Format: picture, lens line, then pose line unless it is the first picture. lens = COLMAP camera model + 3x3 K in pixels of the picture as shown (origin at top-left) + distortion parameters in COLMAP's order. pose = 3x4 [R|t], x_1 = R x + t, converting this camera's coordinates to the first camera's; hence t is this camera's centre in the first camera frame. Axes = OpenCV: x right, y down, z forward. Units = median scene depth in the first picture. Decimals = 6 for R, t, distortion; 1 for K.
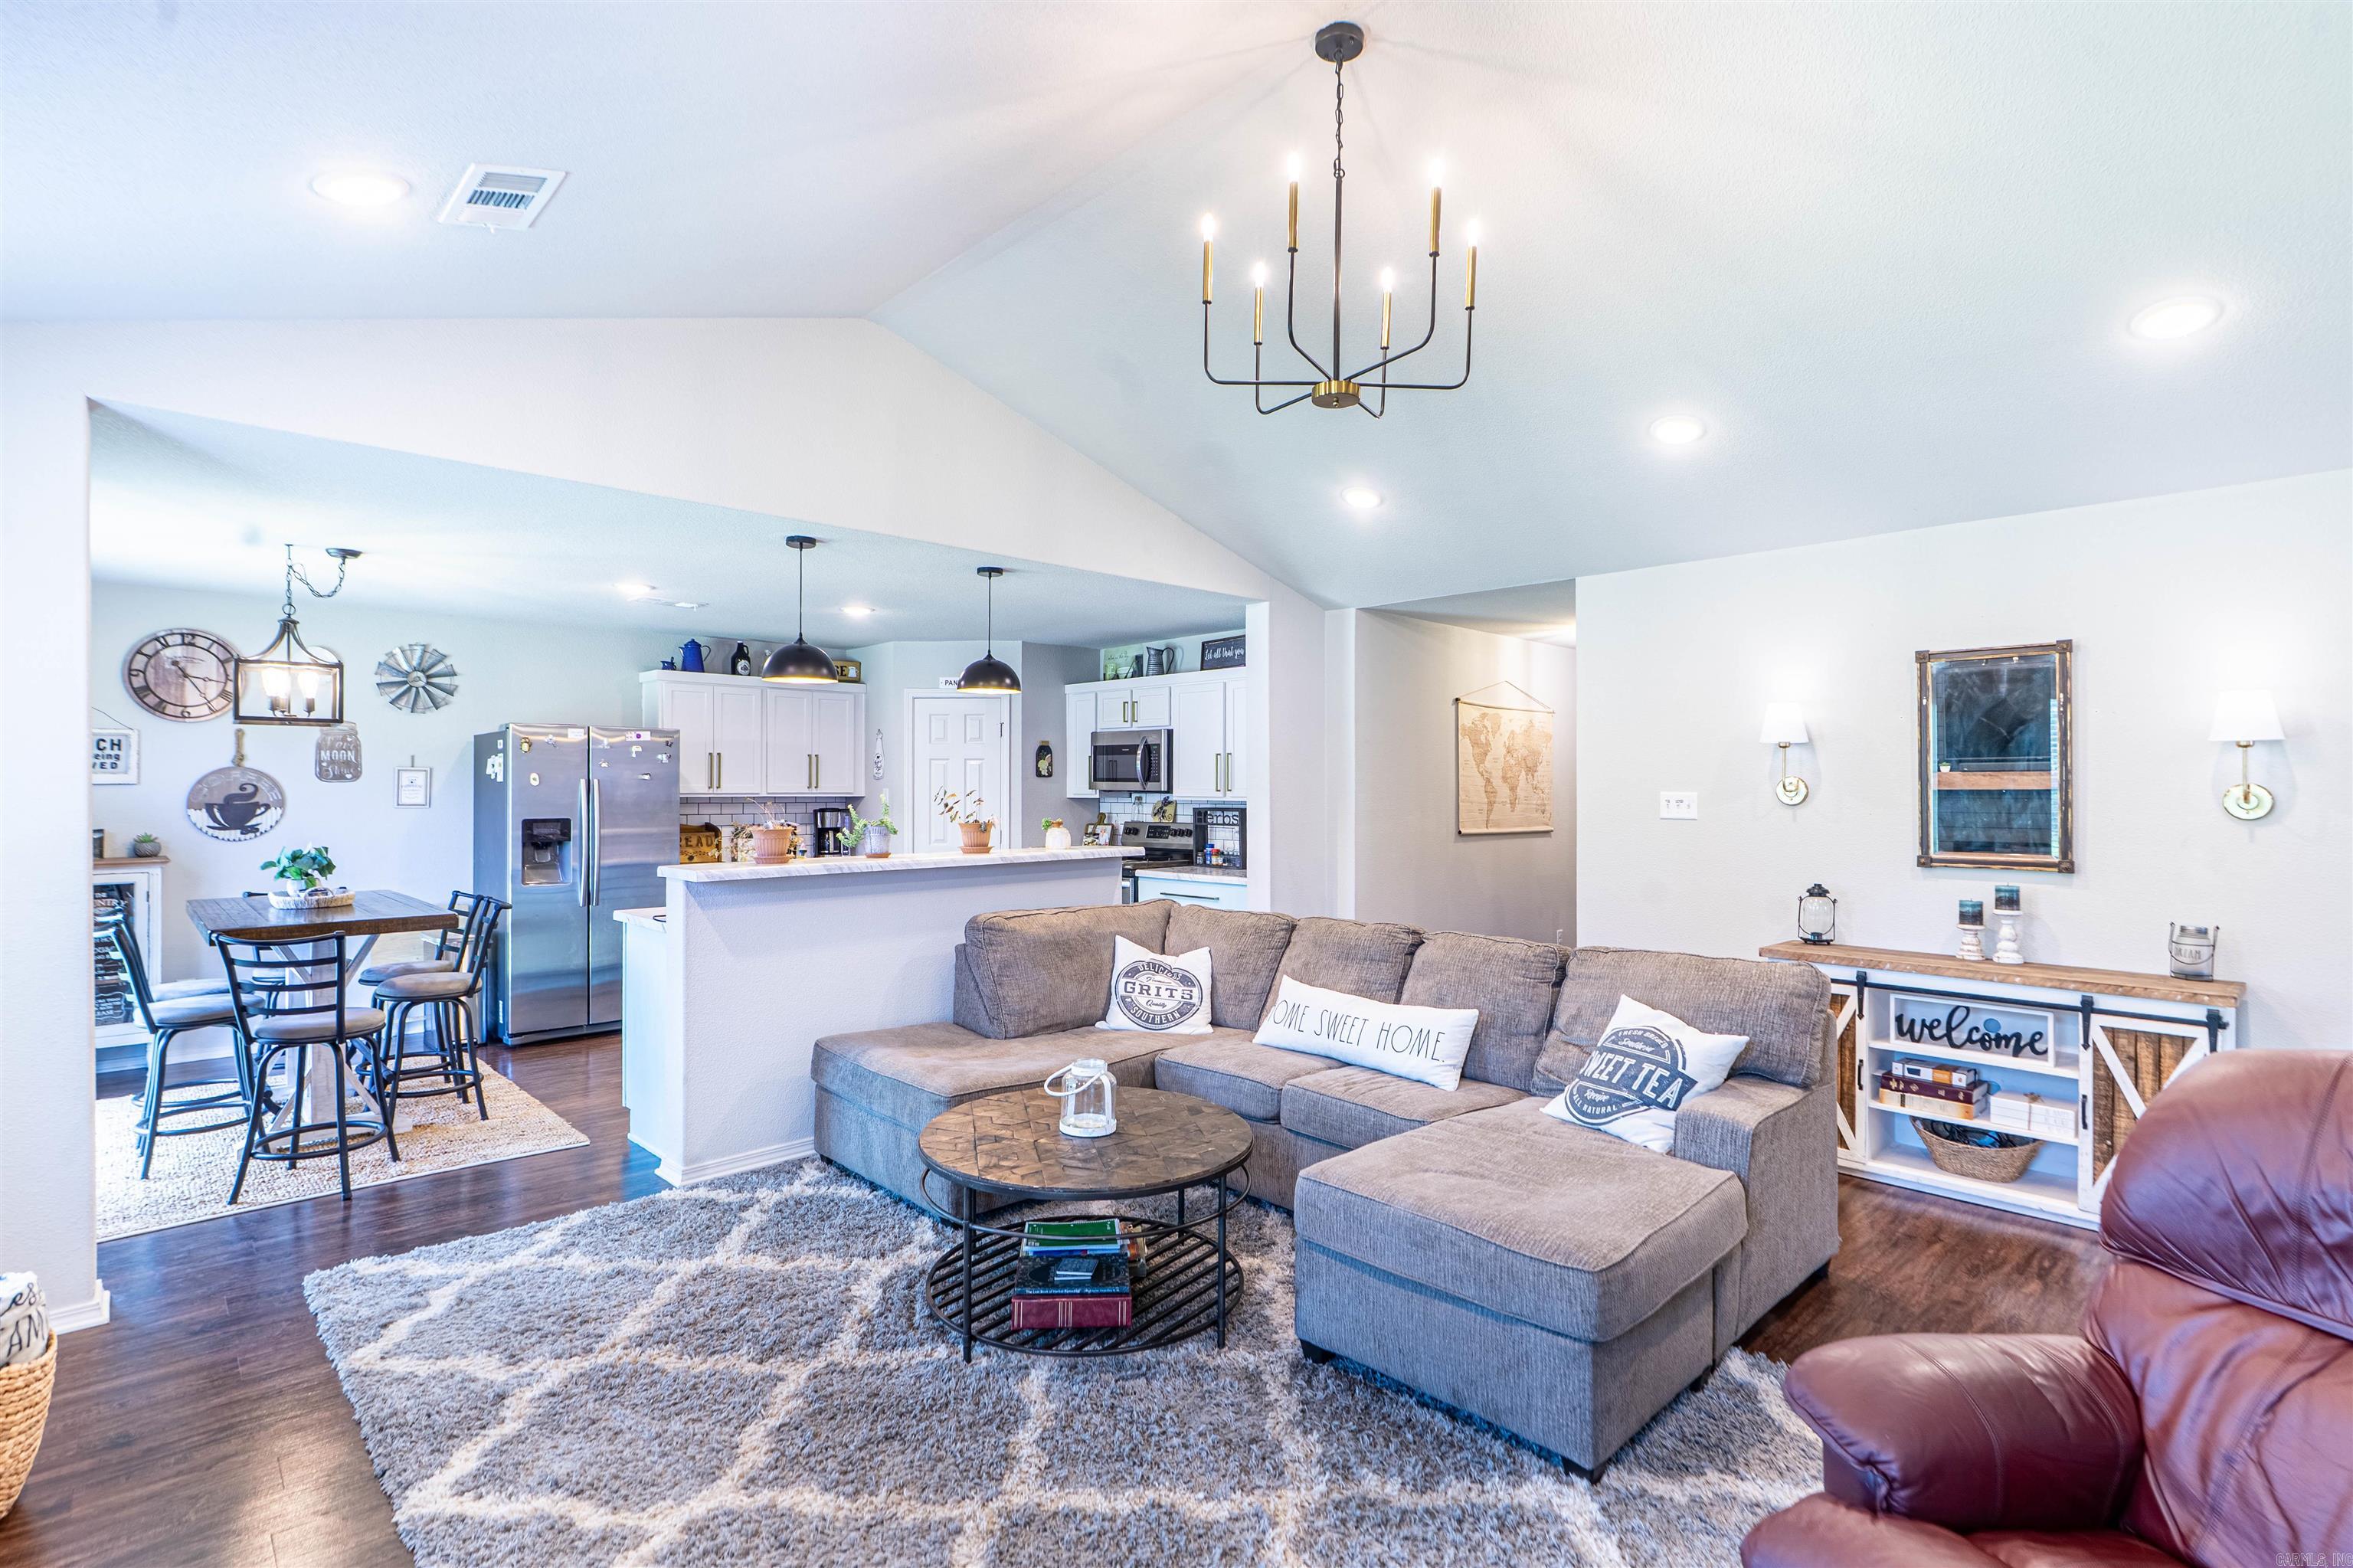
lens RADIAL K [[1129.1, 0, 1170.8], [0, 1129.1, 784.0], [0, 0, 1]] dist [-0.000775, 0.000004]
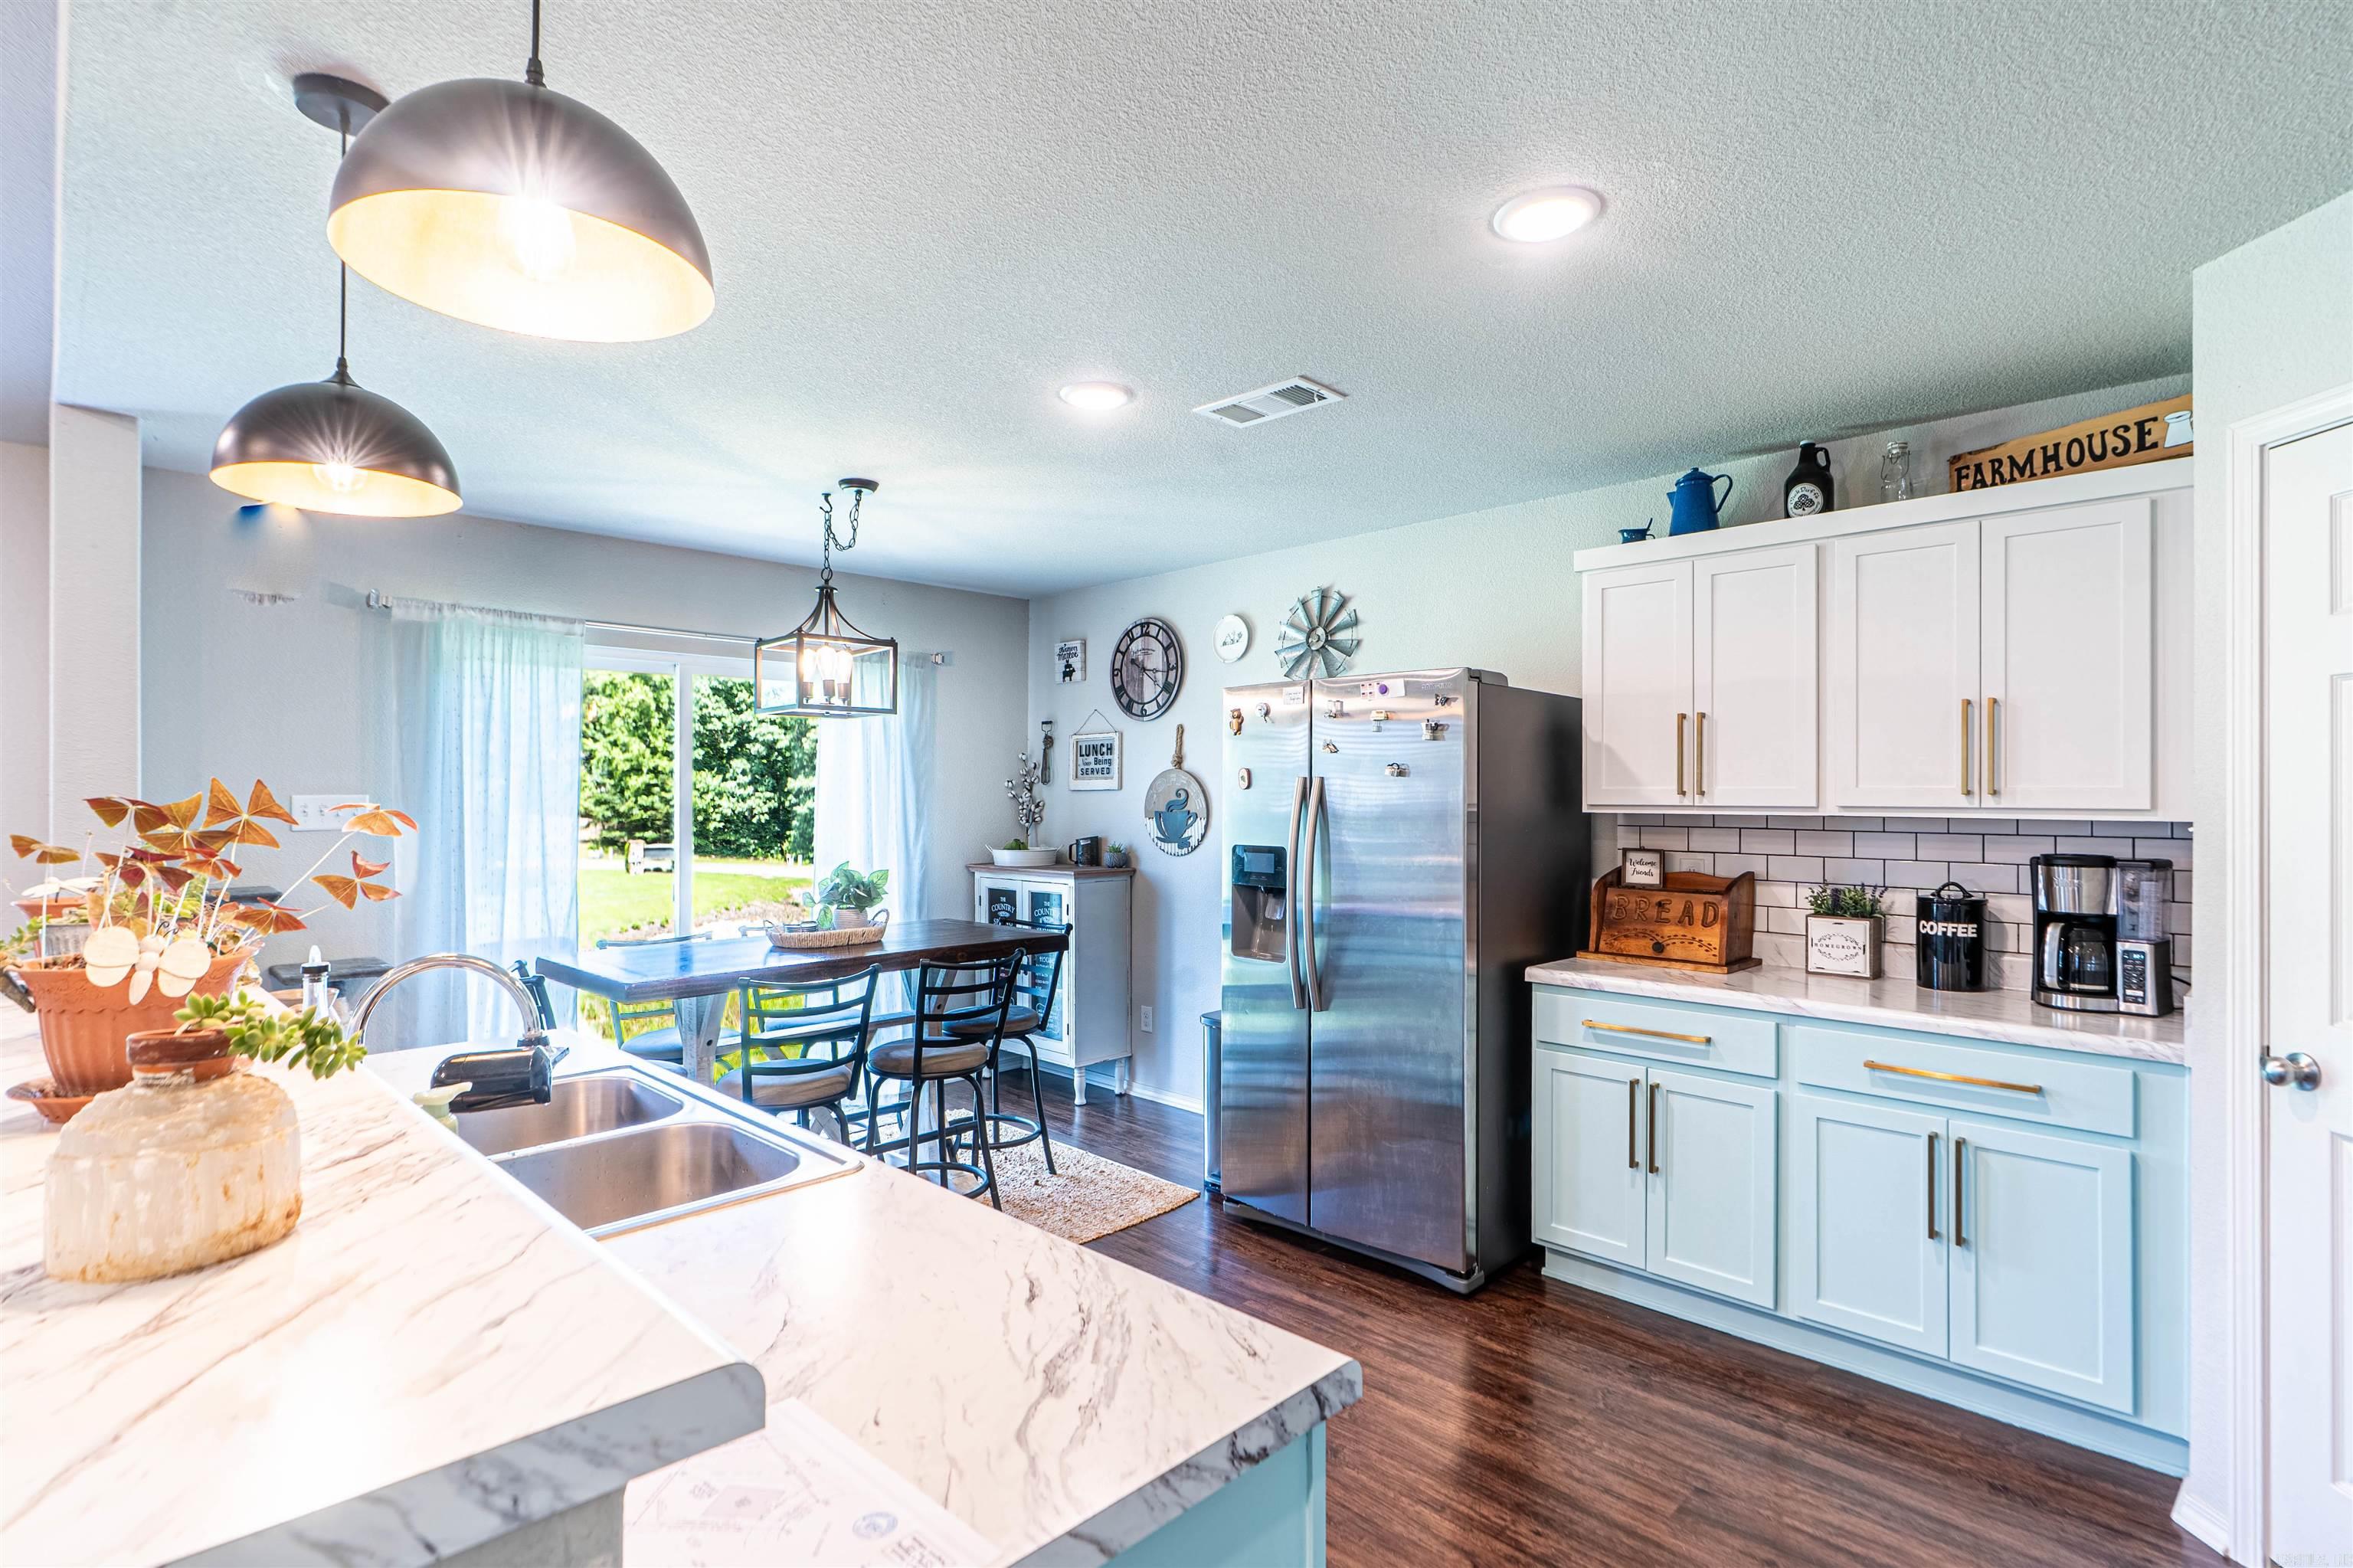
lens RADIAL K [[1129.1, 0, 1175.4], [0, 1129.1, 785.3], [0, 0, 1]] dist [-0.000775, 0.000004]
pose [[0.031771, -0.009557, -0.999449, 0.029319], [0.000776, 0.999954, -0.009537, 0.005072], [0.999495, -0.000473, 0.031777, 0.972784]]
